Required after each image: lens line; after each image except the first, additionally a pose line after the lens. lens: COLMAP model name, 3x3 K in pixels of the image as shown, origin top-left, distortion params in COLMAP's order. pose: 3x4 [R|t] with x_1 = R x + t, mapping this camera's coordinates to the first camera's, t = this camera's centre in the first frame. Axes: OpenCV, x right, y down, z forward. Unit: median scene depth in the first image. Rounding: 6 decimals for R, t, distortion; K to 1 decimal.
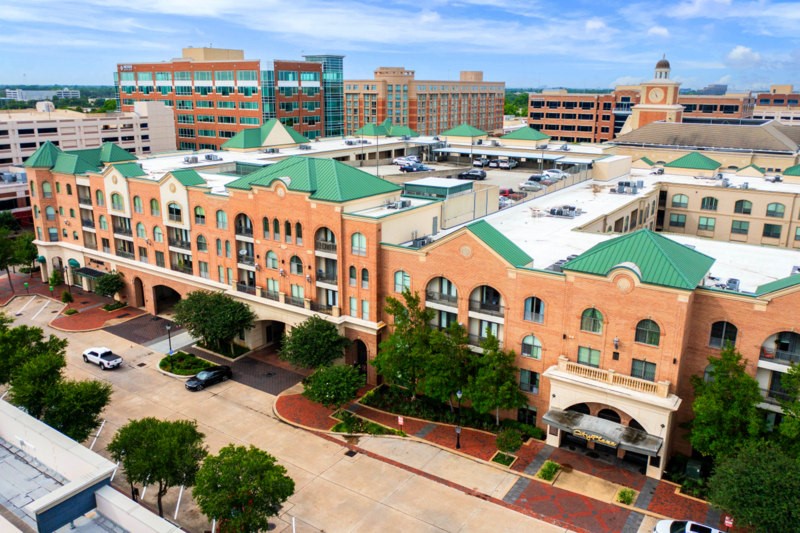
lens RADIAL K [[636.0, 0, 400.0], [0, 636.0, 266.5], [0, 0, 1]] dist [-0.013917, -0.001749]
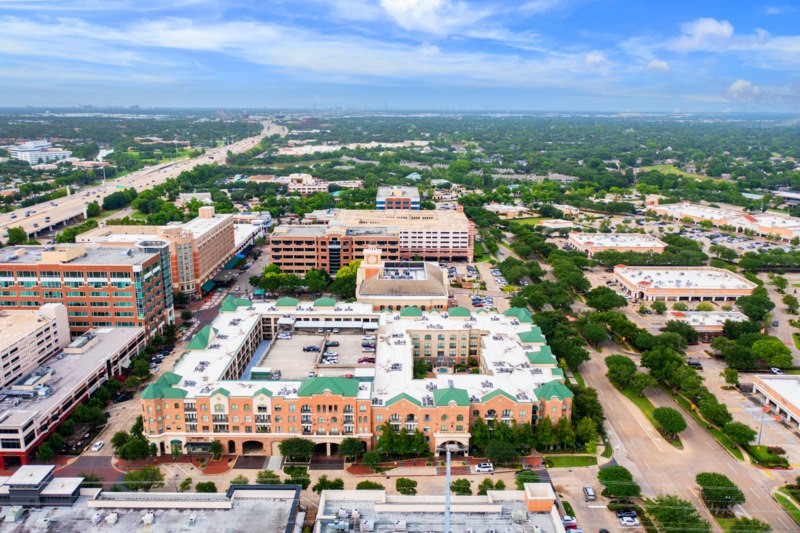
lens RADIAL K [[636.0, 0, 400.0], [0, 636.0, 266.5], [0, 0, 1]] dist [-0.013917, -0.001749]
pose [[0.824805, -0.139718, 0.547883, -1.155130], [0.154484, 0.987806, 0.019338, -0.573087], [-0.543904, 0.068689, 0.836332, -1.260040]]
